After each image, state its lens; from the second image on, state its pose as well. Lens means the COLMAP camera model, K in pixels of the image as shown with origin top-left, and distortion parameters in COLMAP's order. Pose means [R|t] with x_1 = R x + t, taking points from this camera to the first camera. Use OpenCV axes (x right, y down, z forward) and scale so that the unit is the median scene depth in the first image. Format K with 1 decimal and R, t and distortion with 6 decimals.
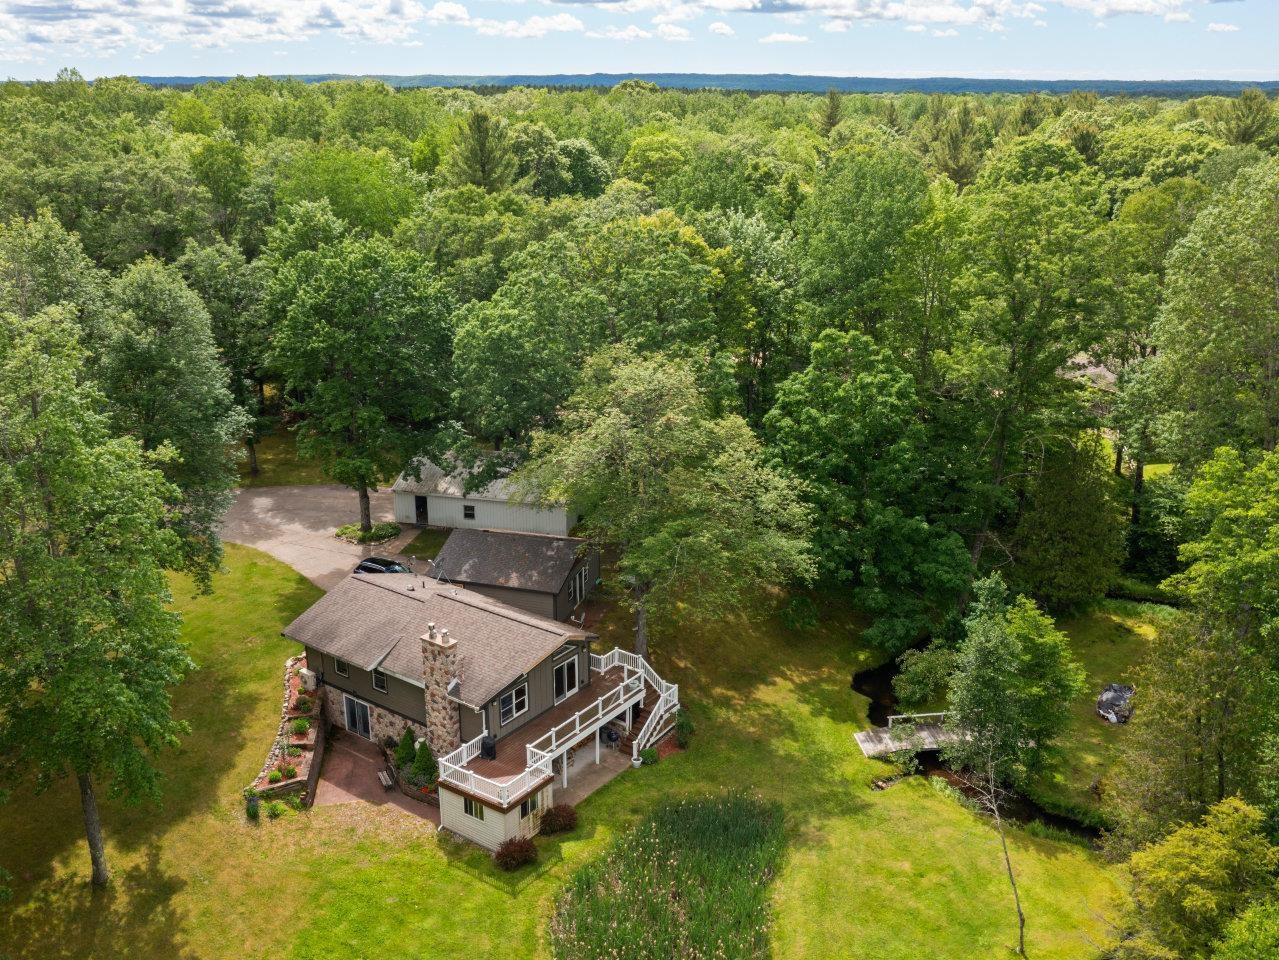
lens RADIAL K [[1171.1, 0, 637.9], [0, 1171.1, 480.4], [0, 0, 1]] dist [-0.003562, 0.000000]
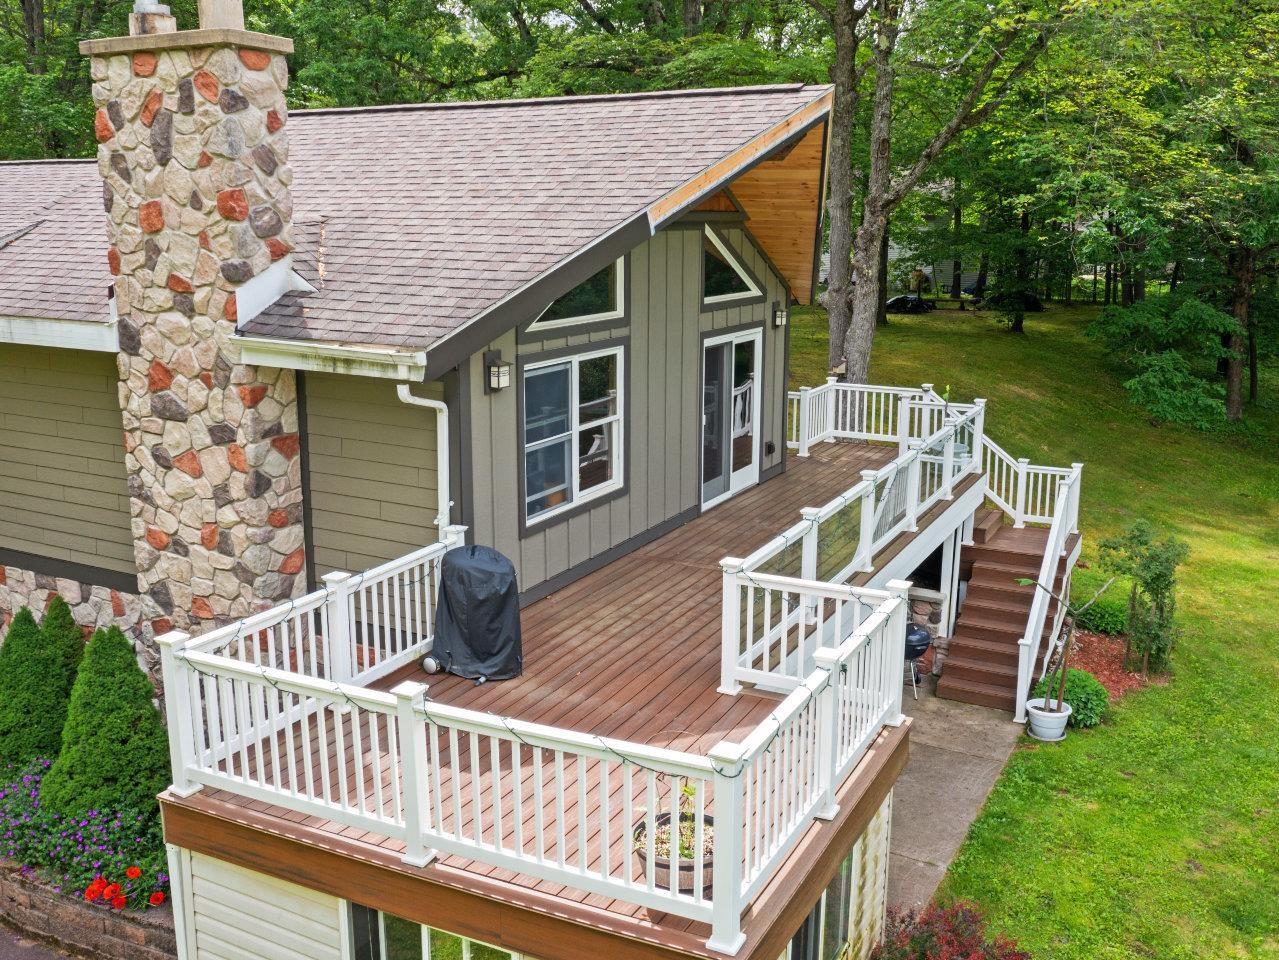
lens RADIAL K [[1171.1, 0, 641.8], [0, 1171.1, 480.0], [0, 0, 1]] dist [-0.003562, 0.000000]
pose [[0.989530, -0.022597, 0.142551, -0.125339], [0.036409, 0.994807, -0.095040, 0.222095], [-0.139663, 0.099235, 0.985214, 0.805719]]
